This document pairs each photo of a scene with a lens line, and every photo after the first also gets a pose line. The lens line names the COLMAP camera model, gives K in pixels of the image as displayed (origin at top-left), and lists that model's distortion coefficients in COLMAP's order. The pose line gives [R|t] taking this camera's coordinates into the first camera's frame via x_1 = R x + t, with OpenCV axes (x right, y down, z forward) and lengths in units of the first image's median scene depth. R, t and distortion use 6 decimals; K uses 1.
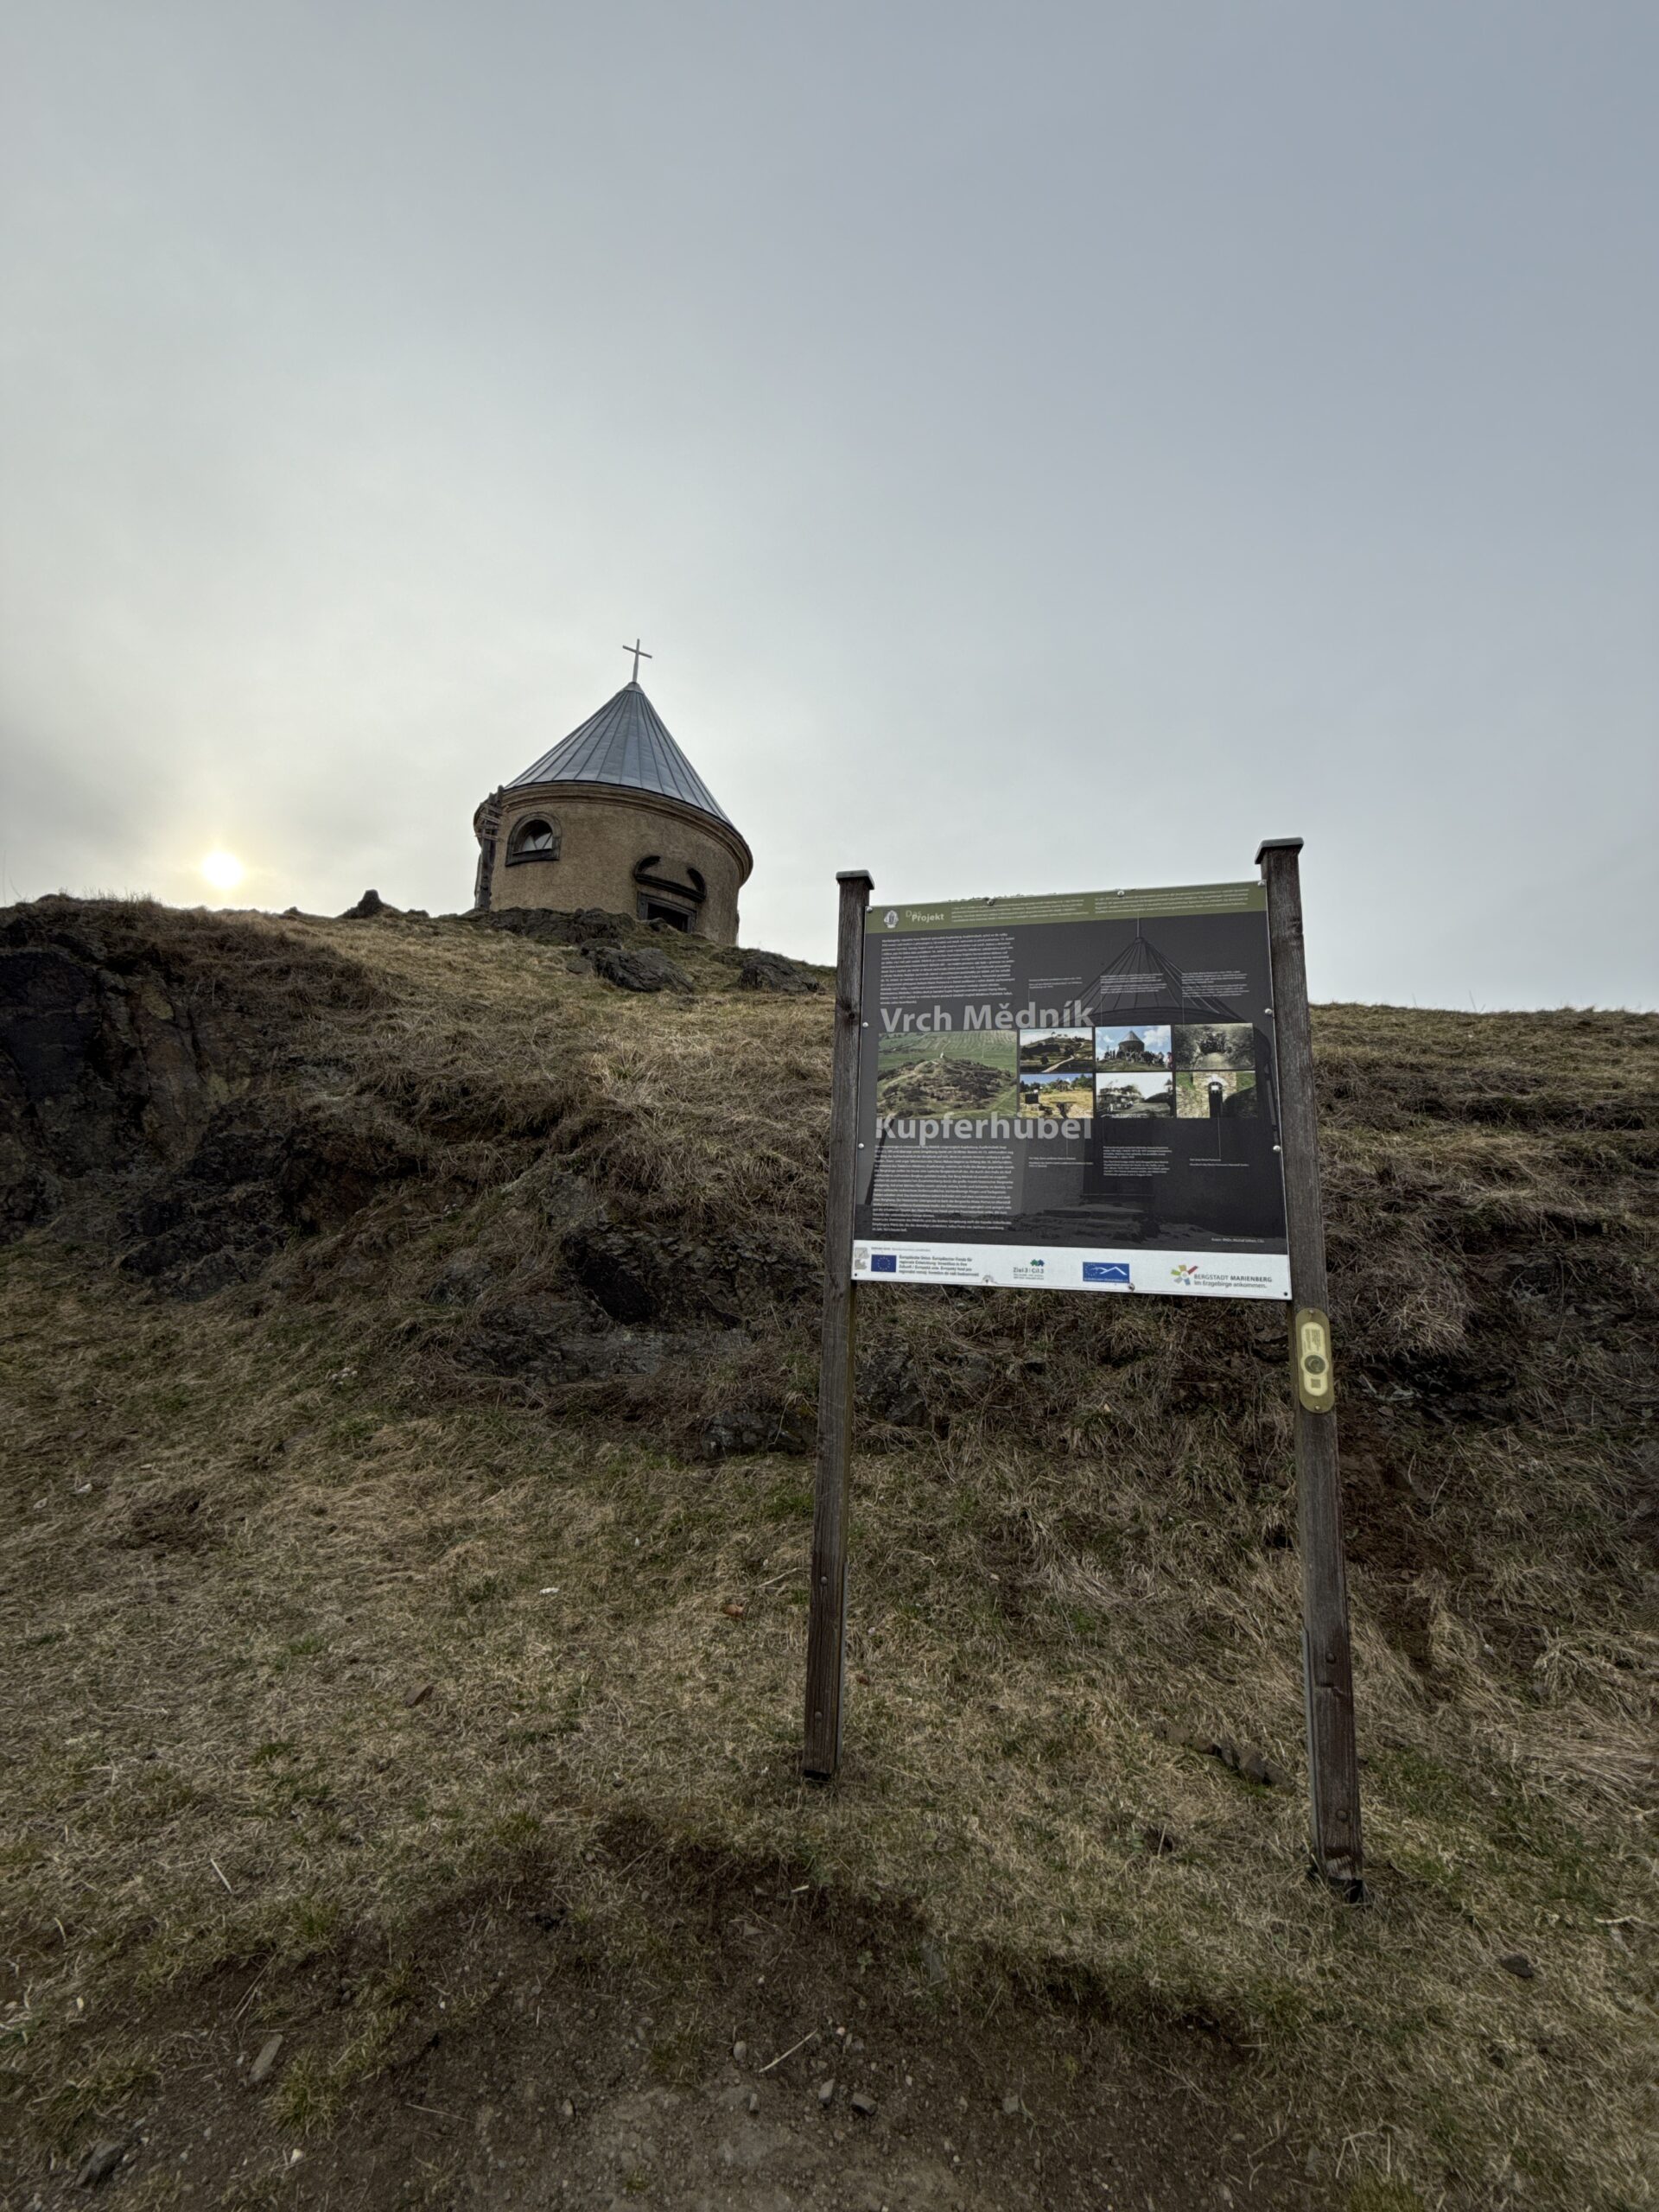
lens RADIAL K [[873.3, 0, 834.1], [0, 873.3, 1100.0], [0, 0, 1]] dist [-0.000791, 0.000159]
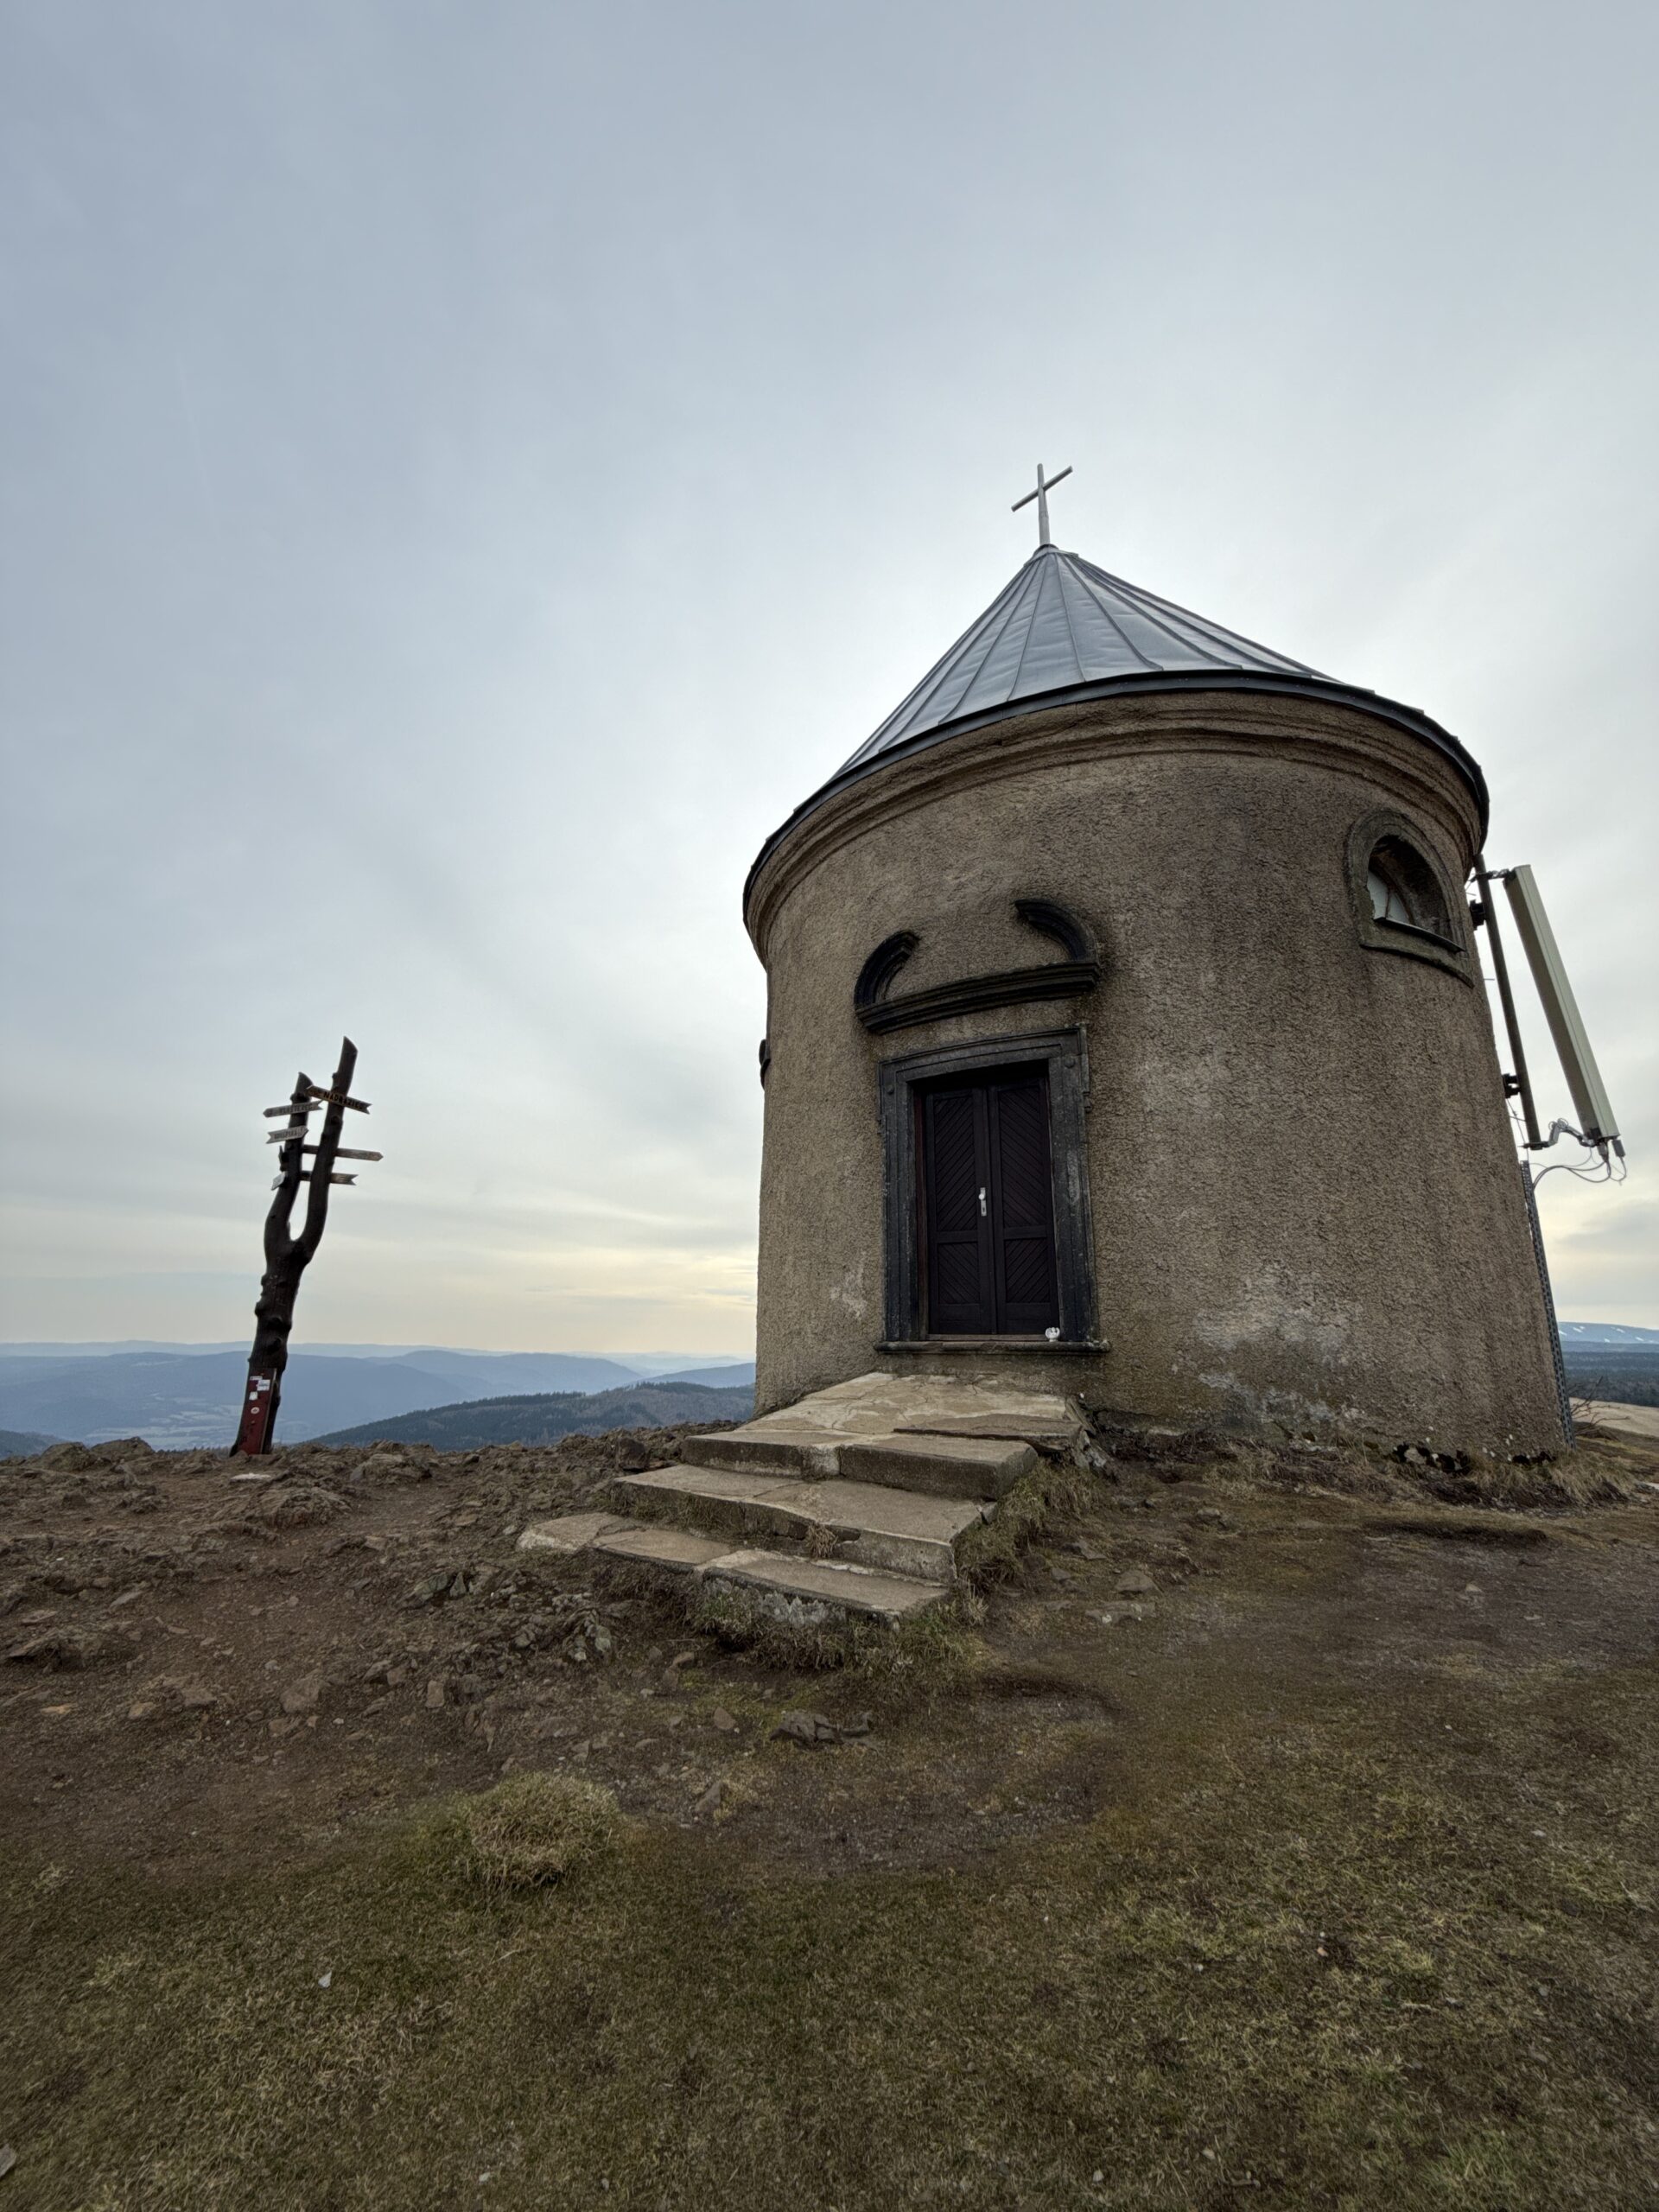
lens RADIAL K [[873.3, 0, 828.2], [0, 873.3, 1096.8], [0, 0, 1]] dist [-0.000791, 0.000159]
pose [[0.354849, -0.293094, -0.887794, 0.056183], [0.187572, 0.952601, -0.239516, -0.144041], [0.915914, -0.081534, 0.393006, 0.818062]]
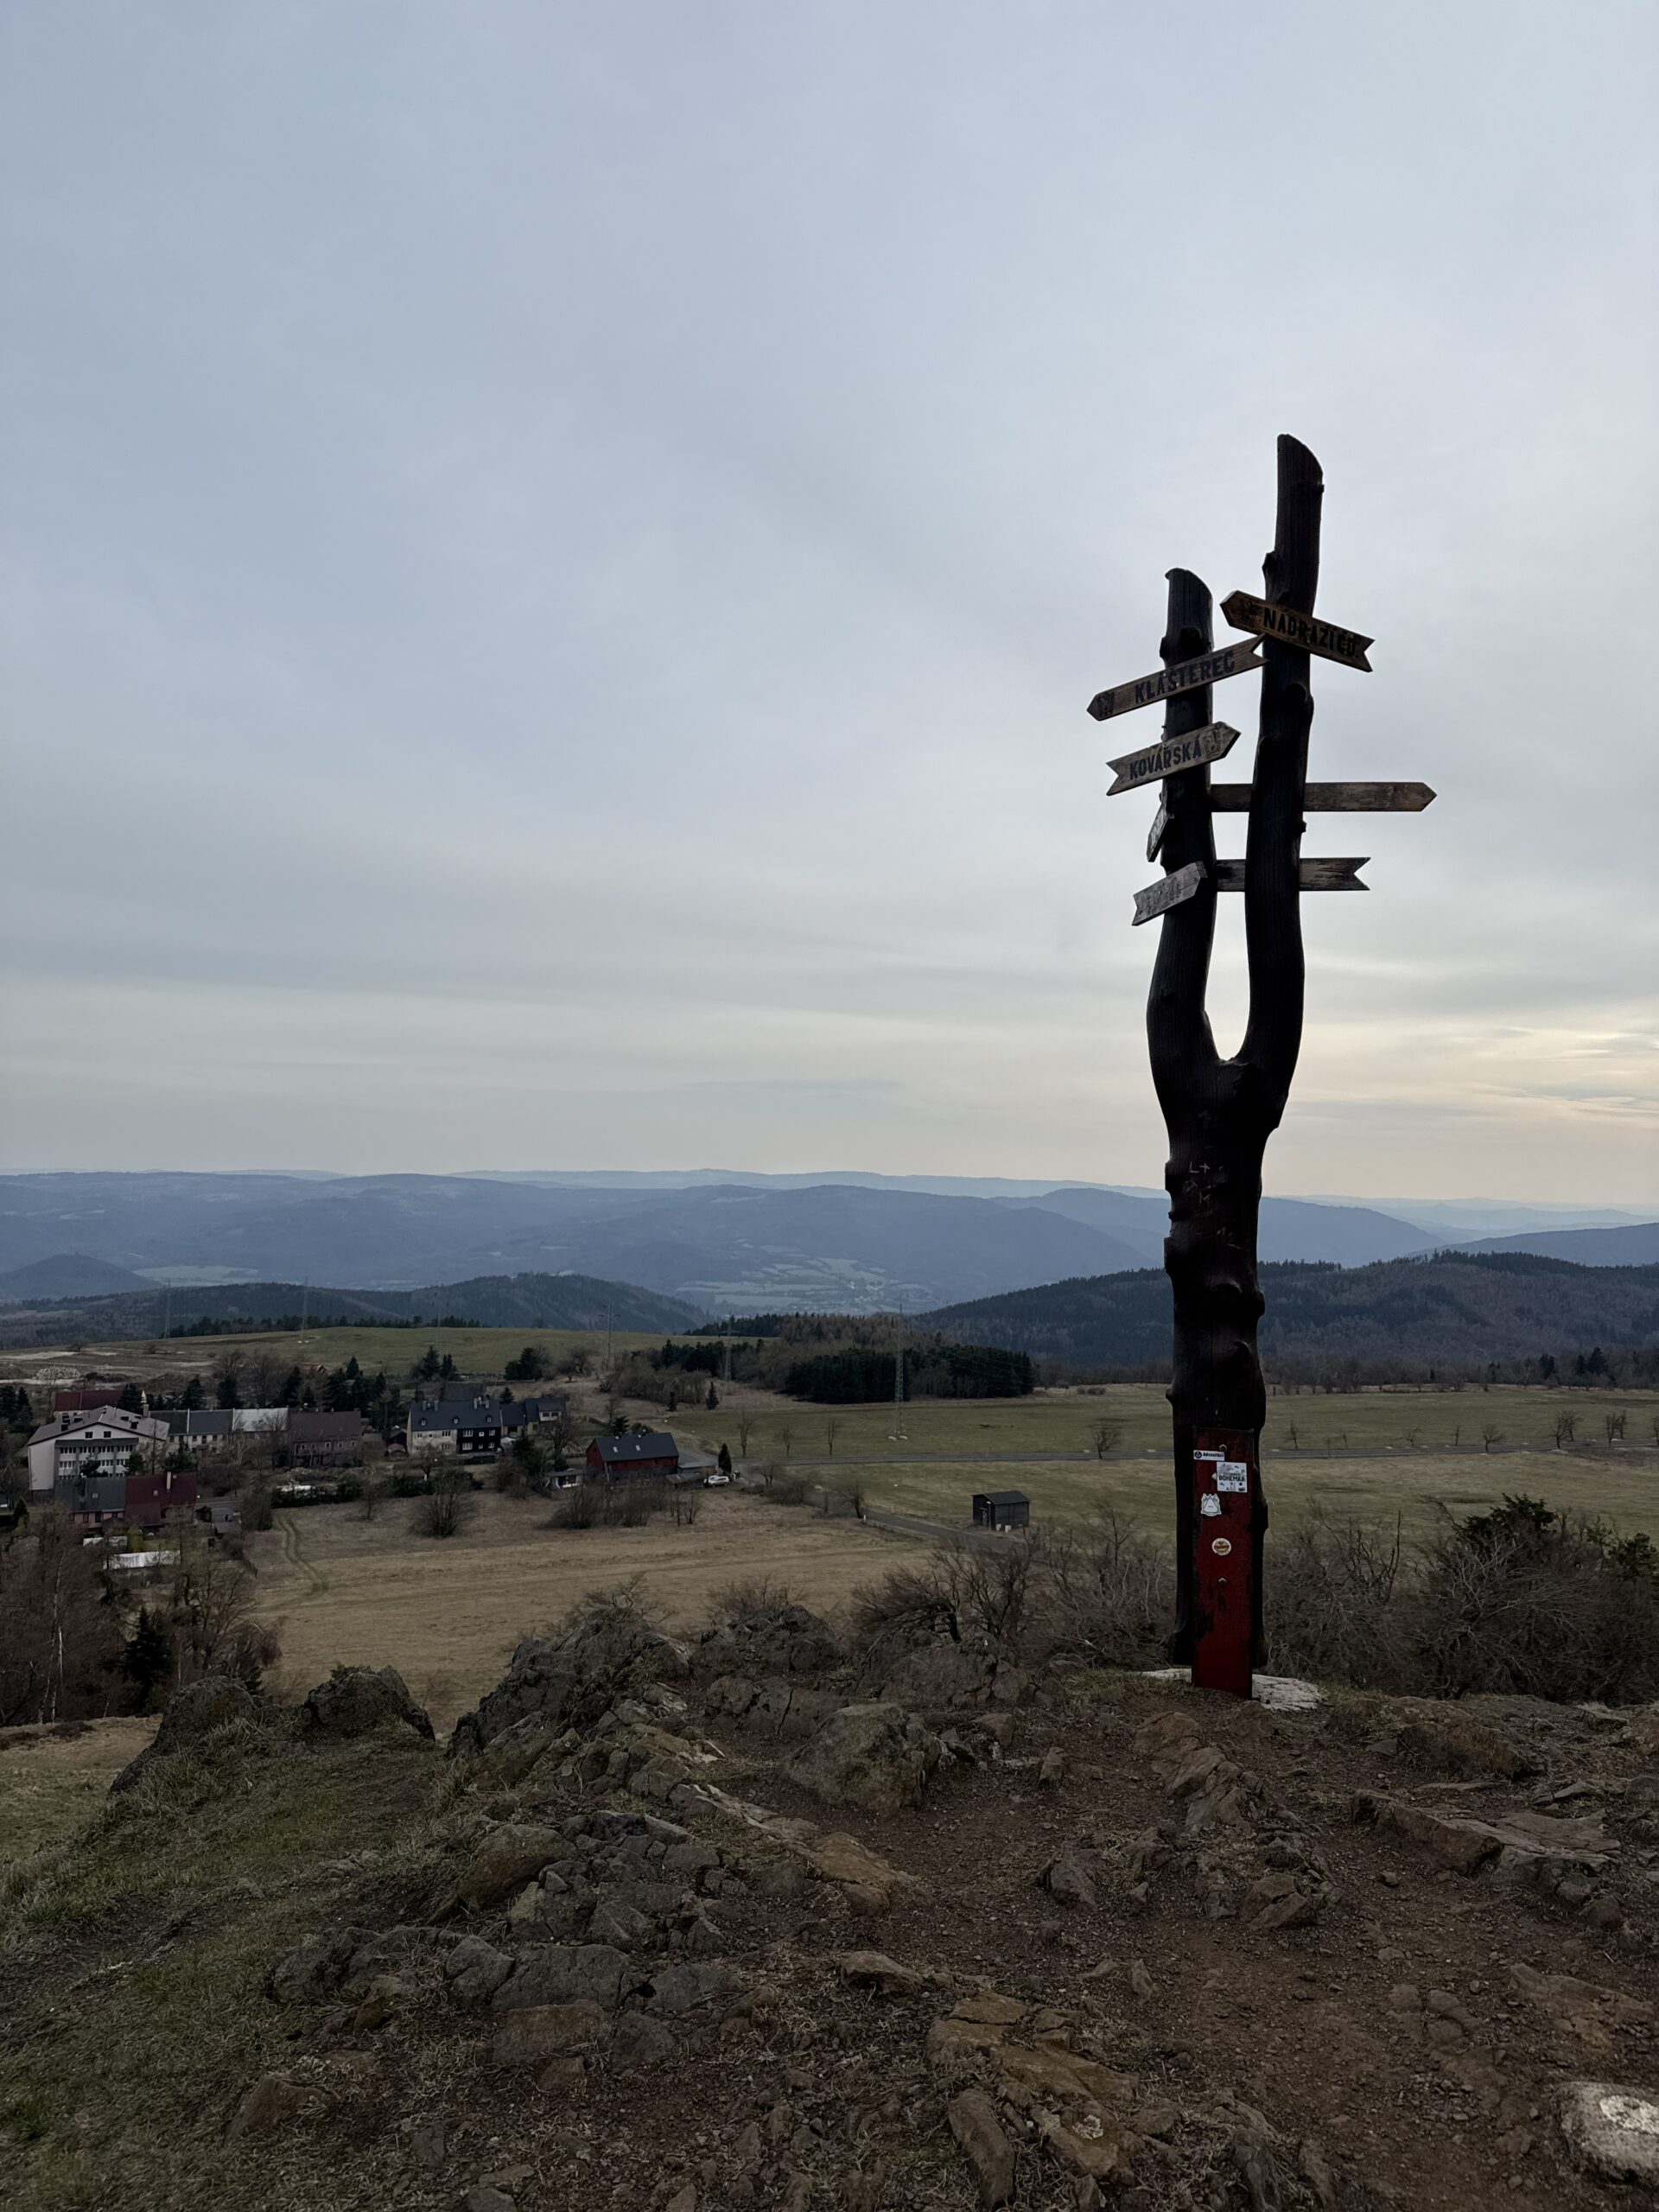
lens RADIAL K [[1541.4, 0, 824.7], [0, 1541.4, 1105.2], [0, 0, 1]] dist [0.055693, 0.000273]
pose [[-0.212779, -0.087530, -0.973172, 0.007856], [0.159802, 0.979452, -0.123034, -0.156153], [0.963944, -0.181694, -0.194419, 0.797951]]
